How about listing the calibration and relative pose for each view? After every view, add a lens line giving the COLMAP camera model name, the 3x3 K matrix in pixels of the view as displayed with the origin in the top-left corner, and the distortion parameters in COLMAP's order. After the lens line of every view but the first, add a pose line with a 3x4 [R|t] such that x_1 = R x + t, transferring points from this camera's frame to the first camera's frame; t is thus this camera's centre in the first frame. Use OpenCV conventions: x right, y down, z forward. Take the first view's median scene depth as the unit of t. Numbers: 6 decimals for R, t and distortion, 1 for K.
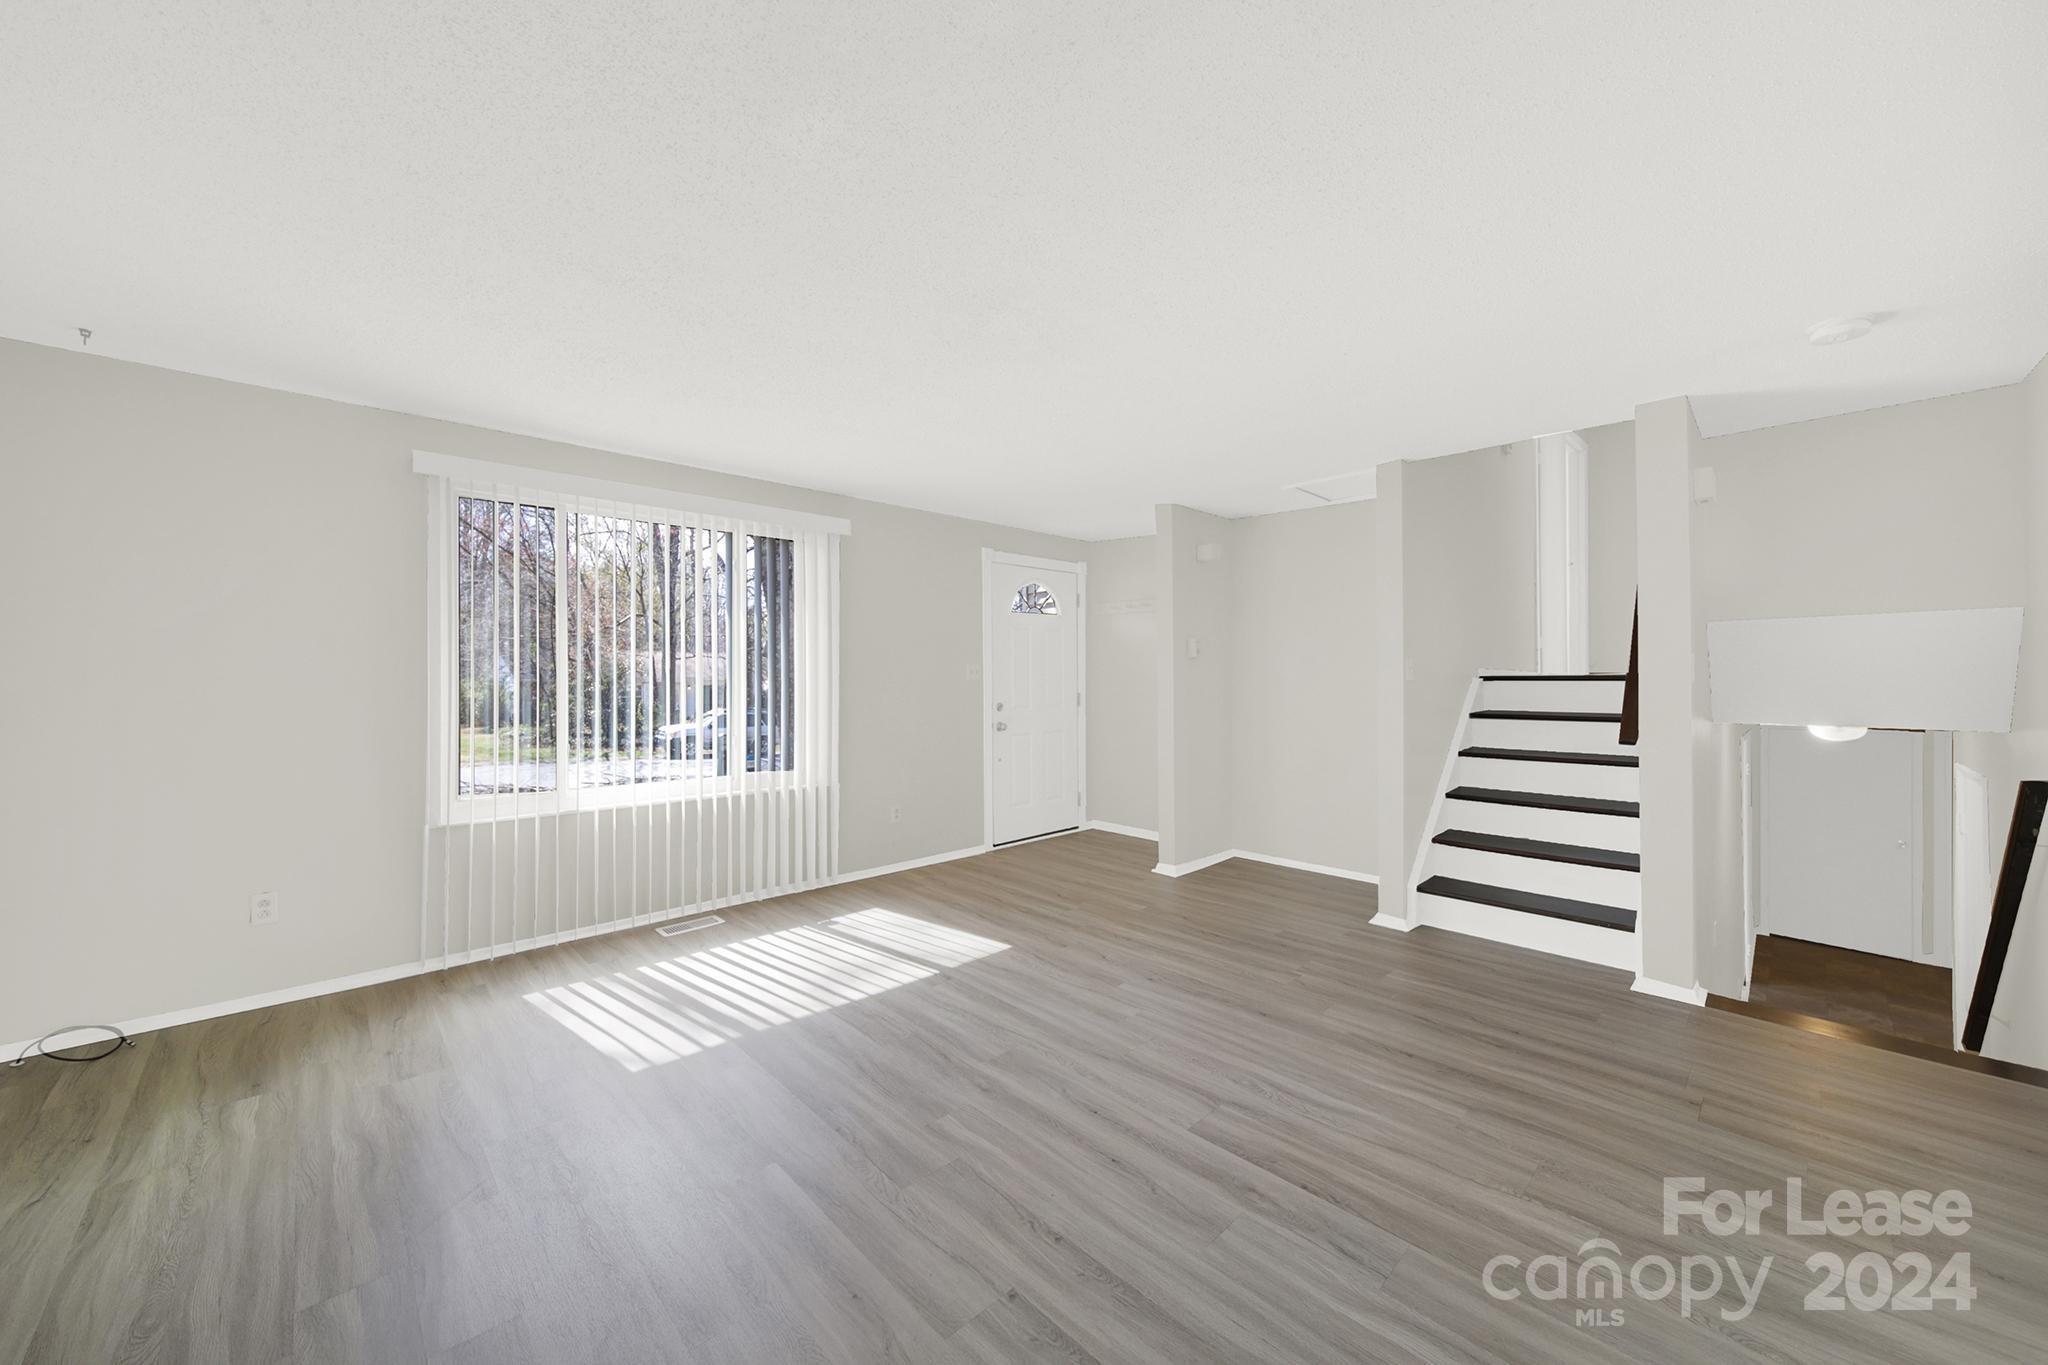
lens RADIAL K [[740.6, 0, 1004.0], [0, 740.6, 675.6], [0, 0, 1]] dist [0.000037, -0.000105]
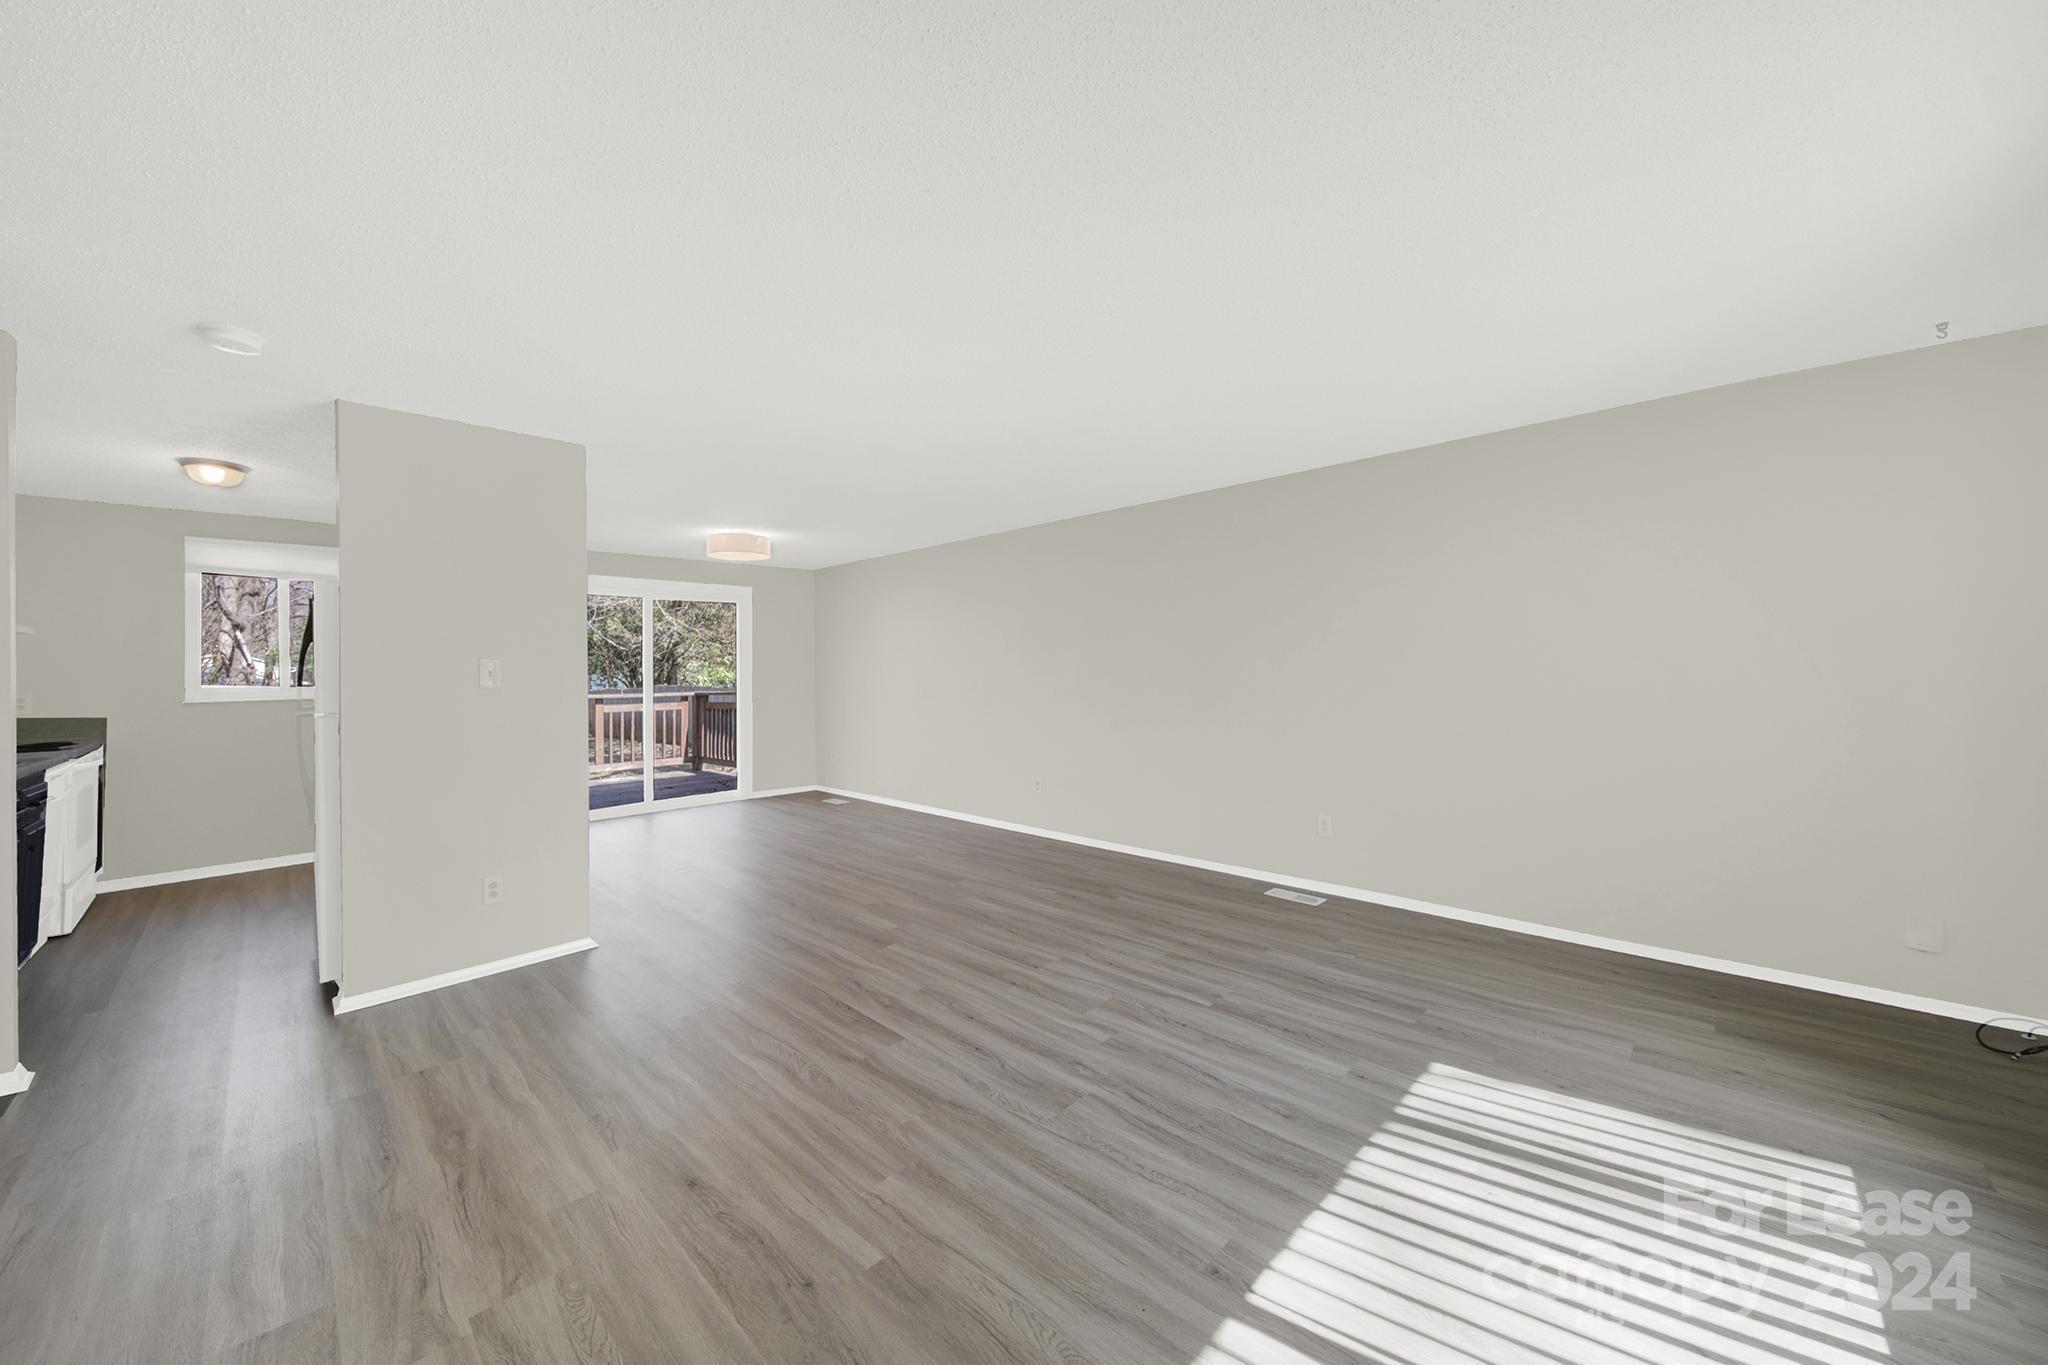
lens RADIAL K [[740.6, 0, 1028.7], [0, 740.6, 670.1], [0, 0, 1]] dist [0.000037, -0.000105]
pose [[-0.997913, 0.013893, -0.063055, 0.073811], [0.013799, 0.999903, 0.001918, -0.001275], [0.063075, 0.001044, -0.998008, 1.469776]]
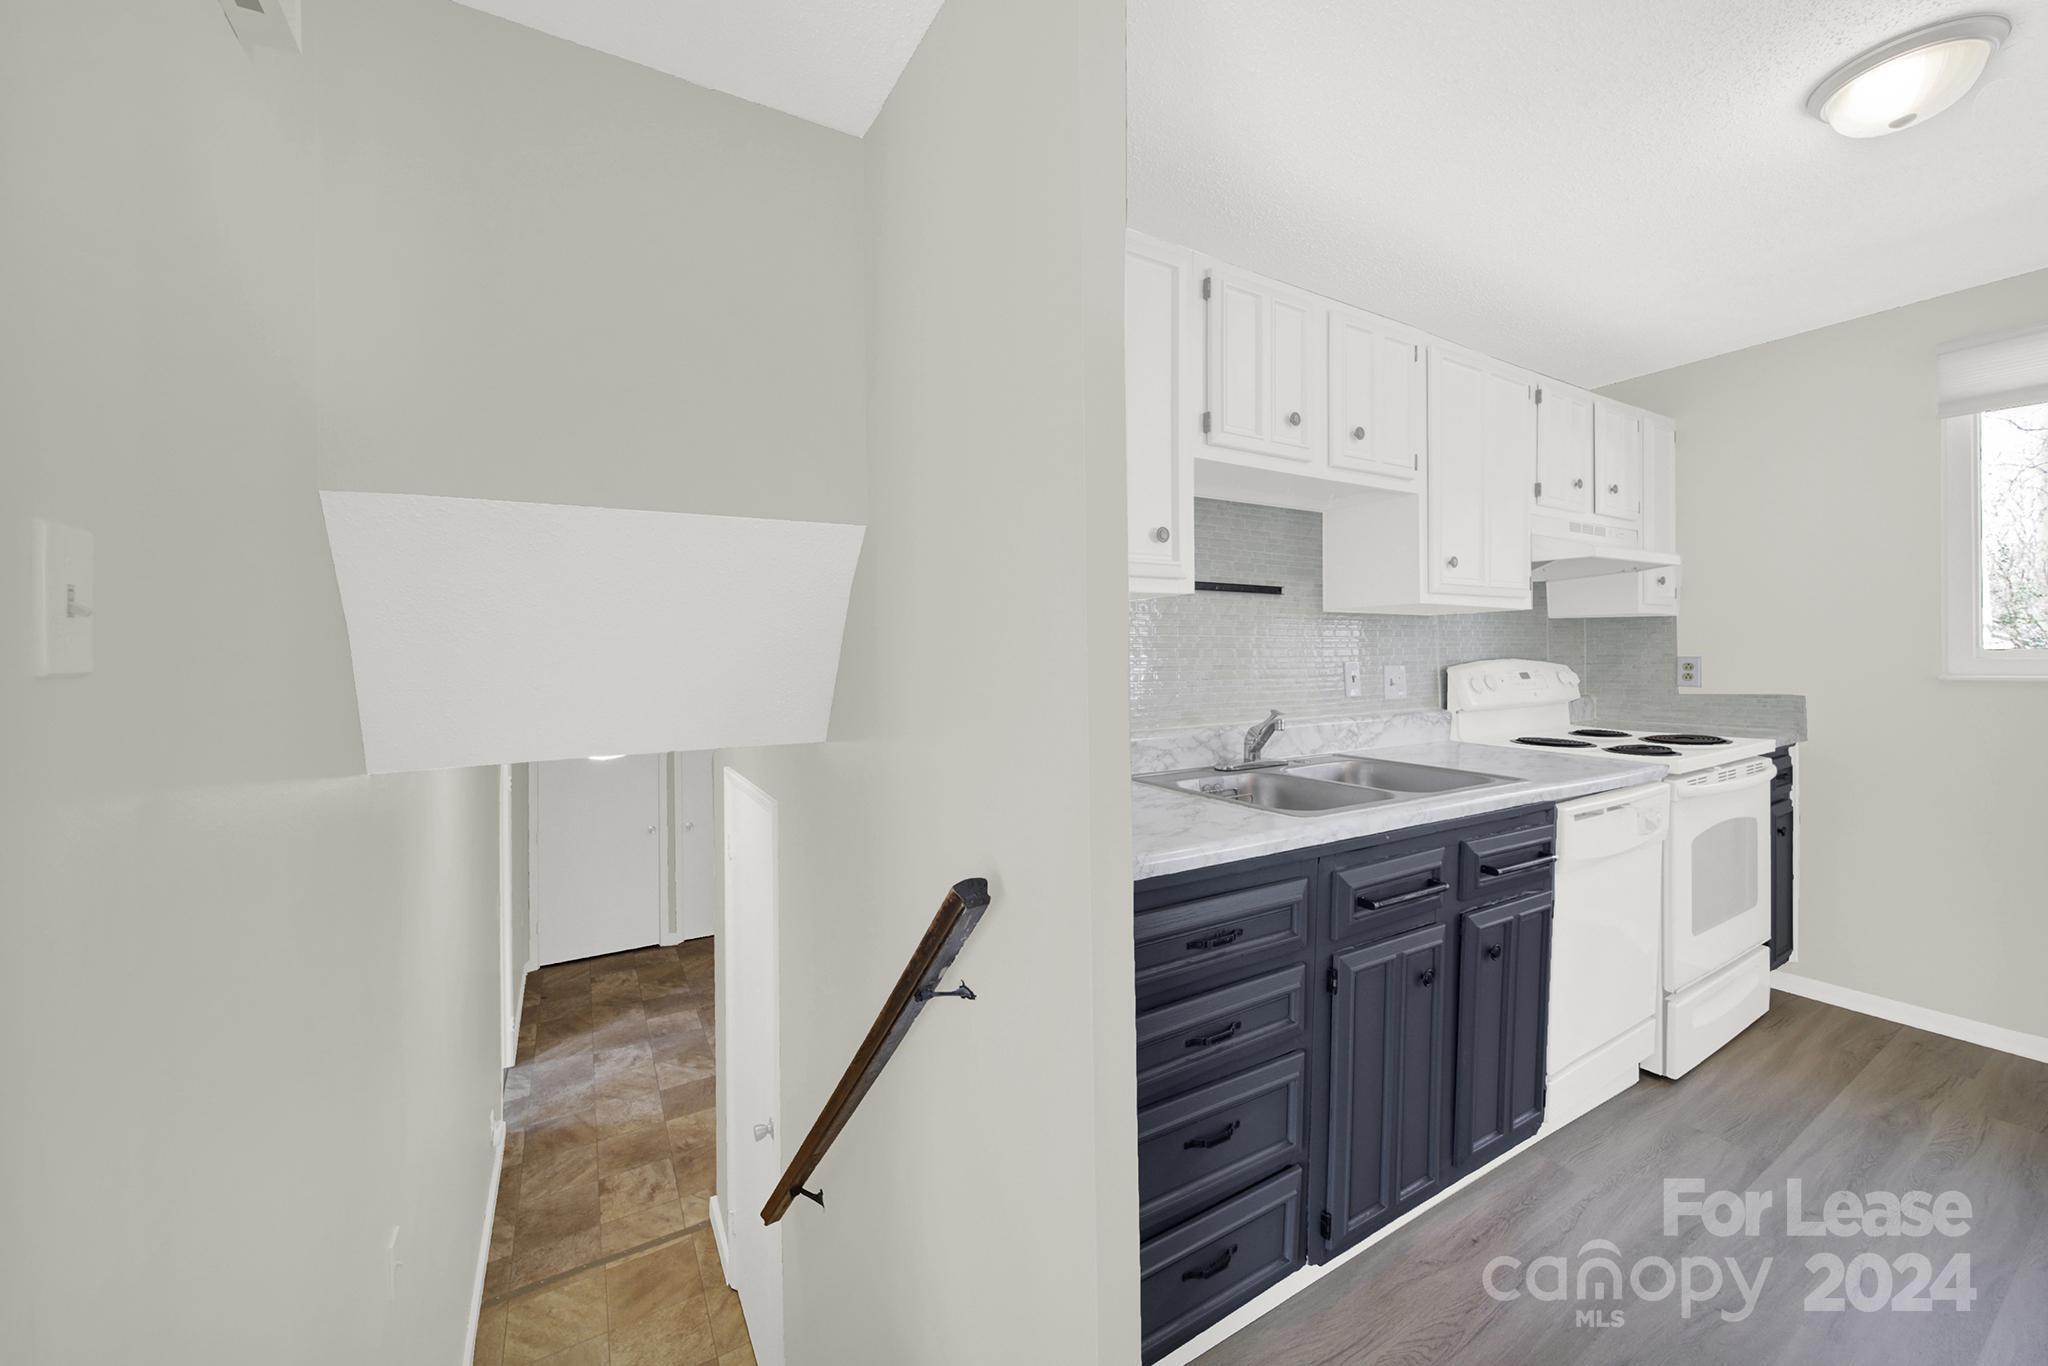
lens RADIAL K [[740.6, 0, 1003.5], [0, 740.6, 652.8], [0, 0, 1]] dist [0.000037, -0.000105]
pose [[0.223875, -0.000224, 0.974618, 0.720410], [0.010468, 0.999943, -0.002175, 0.006467], [-0.974562, 0.010689, 0.223864, 0.657557]]
